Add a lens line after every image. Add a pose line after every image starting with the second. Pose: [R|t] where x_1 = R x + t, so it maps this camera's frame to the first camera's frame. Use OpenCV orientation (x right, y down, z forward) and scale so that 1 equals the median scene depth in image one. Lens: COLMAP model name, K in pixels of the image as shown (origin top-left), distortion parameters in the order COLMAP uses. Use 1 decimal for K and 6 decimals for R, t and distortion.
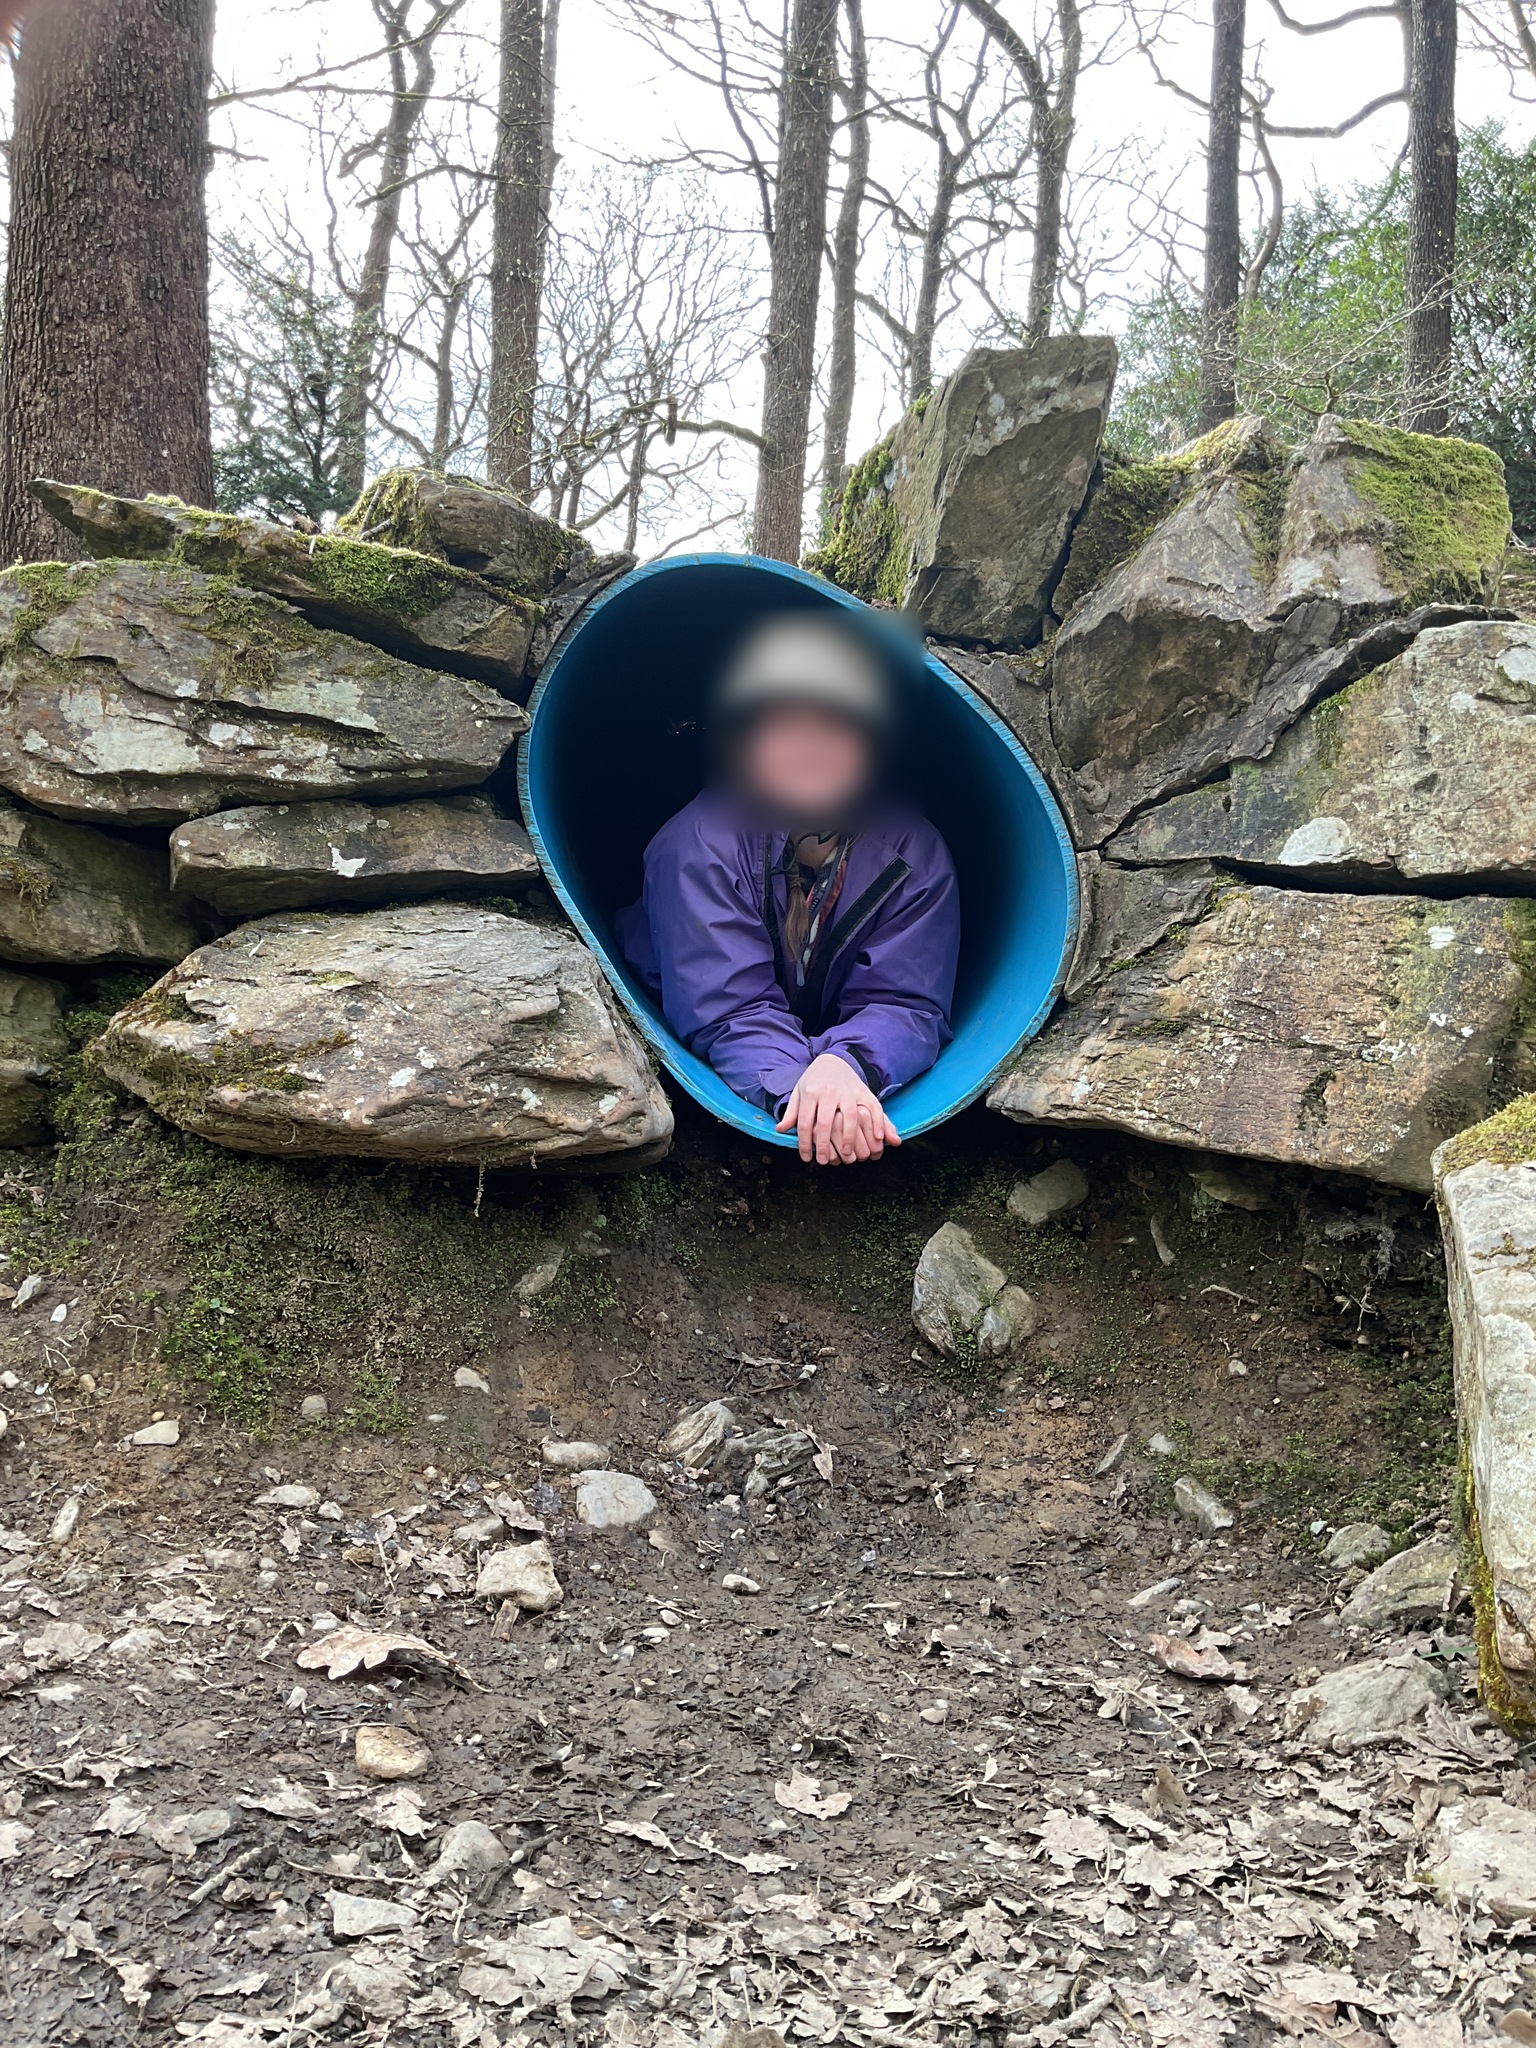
lens RADIAL K [[1685.8, 0, 761.4], [0, 1685.8, 1035.2], [0, 0, 1]] dist [0.082005, -0.162145]
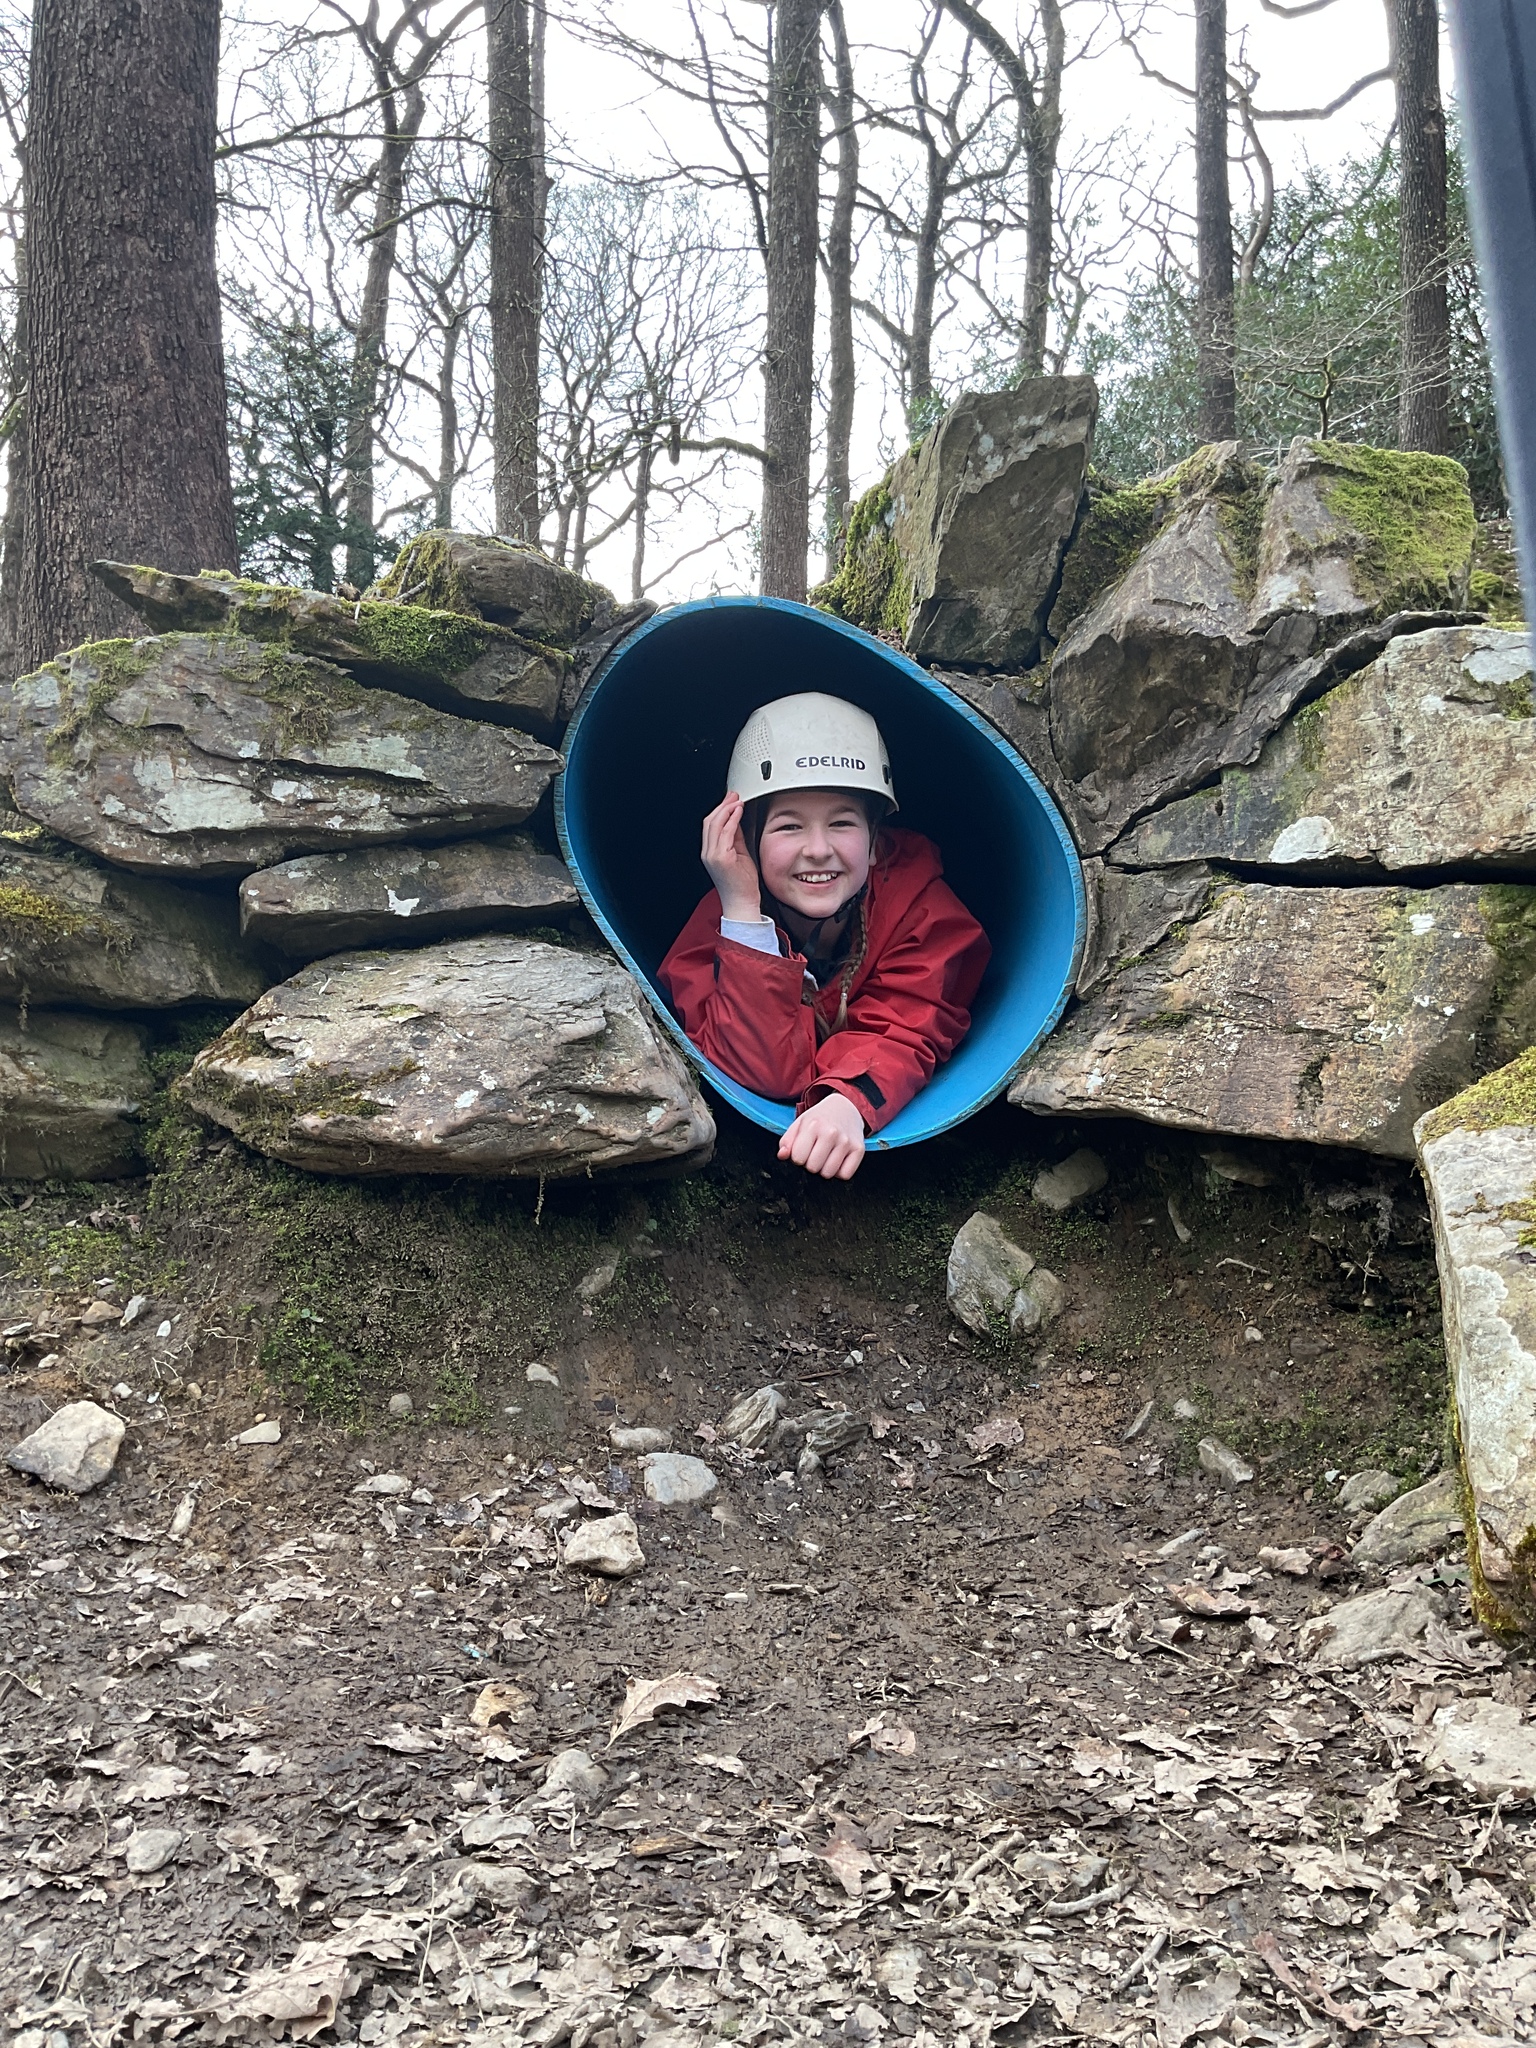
lens RADIAL K [[1681.7, 0, 759.3], [0, 1681.7, 1032.0], [0, 0, 1]] dist [0.091106, -0.181946]
pose [[0.998715, -0.046903, -0.019211, -0.000976], [0.046766, 0.998878, -0.007513, -0.000990], [0.019542, 0.006605, 0.999787, -0.077554]]
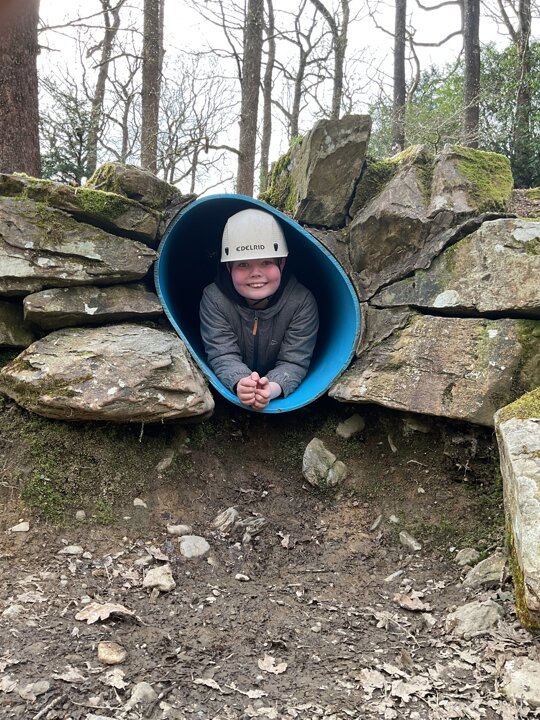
lens RADIAL K [[595.7, 0, 268.4], [0, 595.7, 363.9], [0, 0, 1]] dist [0.086557, -0.178466]
pose [[0.998915, -0.013451, 0.044576, -0.007409], [0.013359, 0.999908, 0.002376, -0.015133], [-0.044604, -0.001778, 0.999003, 0.041584]]
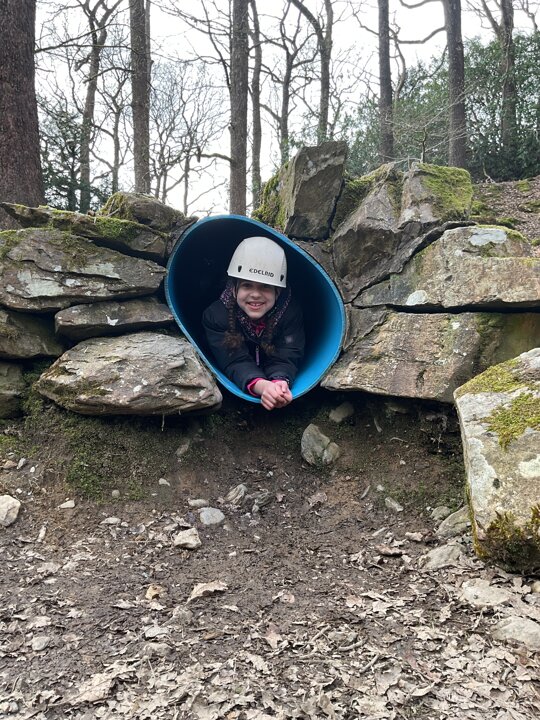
lens RADIAL K [[591.2, 0, 266.9], [0, 591.2, 362.8], [0, 0, 1]] dist [0.091106, -0.181946]
pose [[0.997367, -0.059819, 0.041005, -0.010883], [0.059978, 0.998196, -0.002645, -0.005183], [-0.040772, 0.005097, 0.999155, -0.118337]]
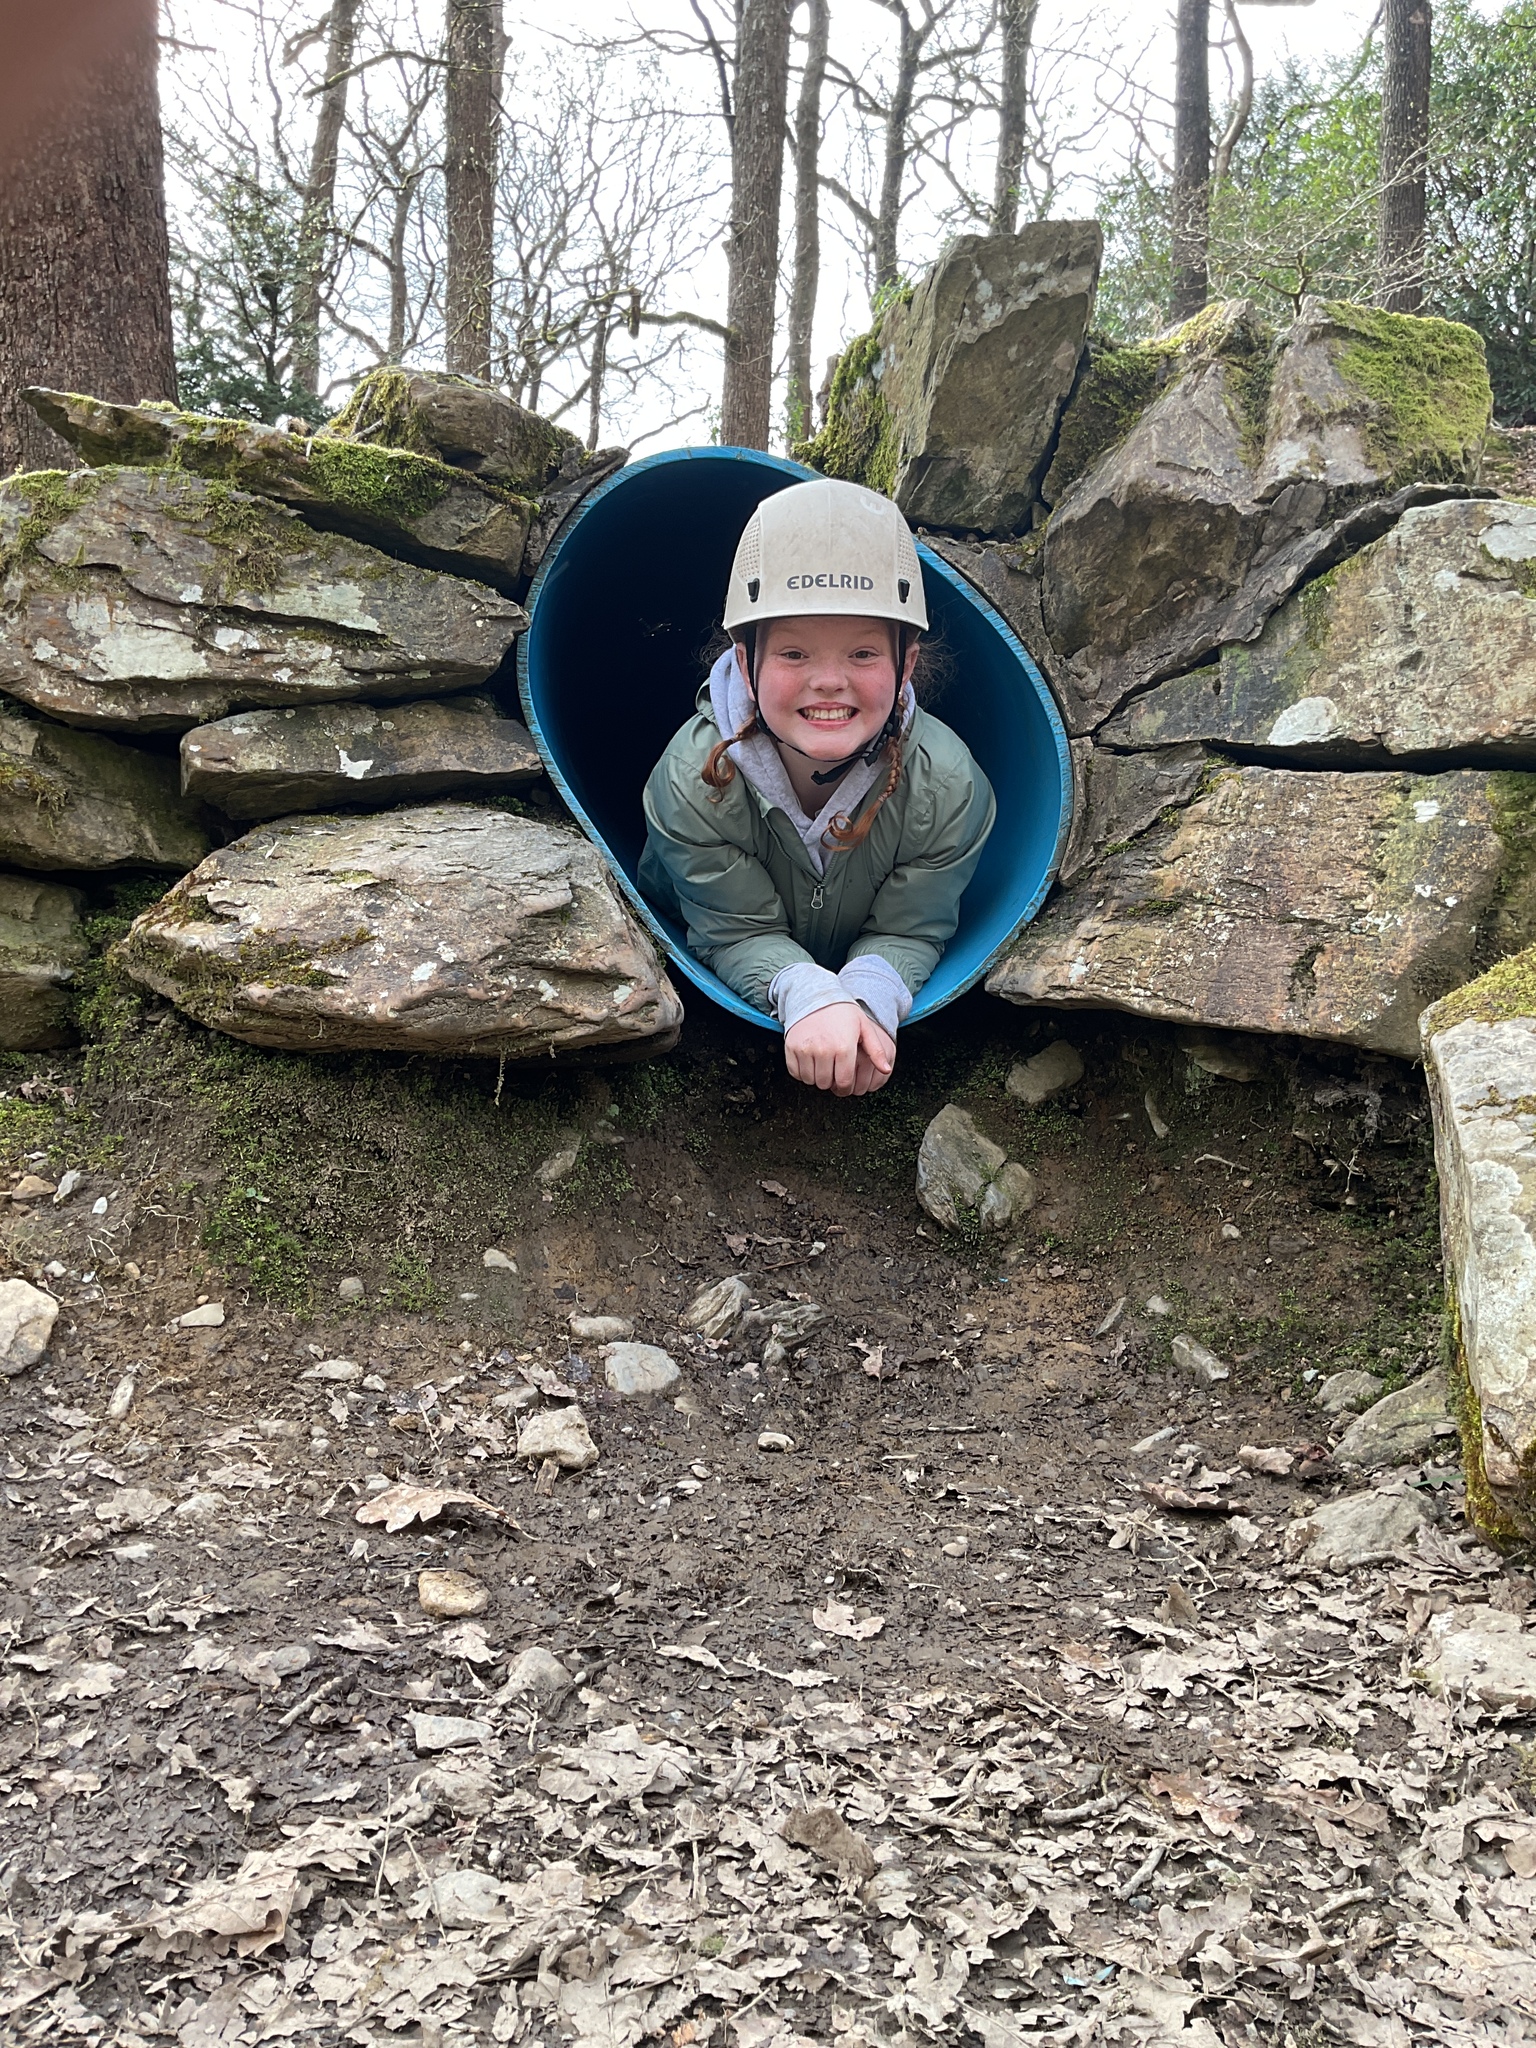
lens RADIAL K [[1682.5, 0, 763.0], [0, 1682.5, 1037.0], [0, 0, 1]] dist [0.101564, -0.213045]
pose [[0.999630, -0.024411, 0.012000, -0.017529], [0.023699, 0.998134, 0.056275, 0.011036], [-0.013351, -0.055970, 0.998343, -0.031352]]
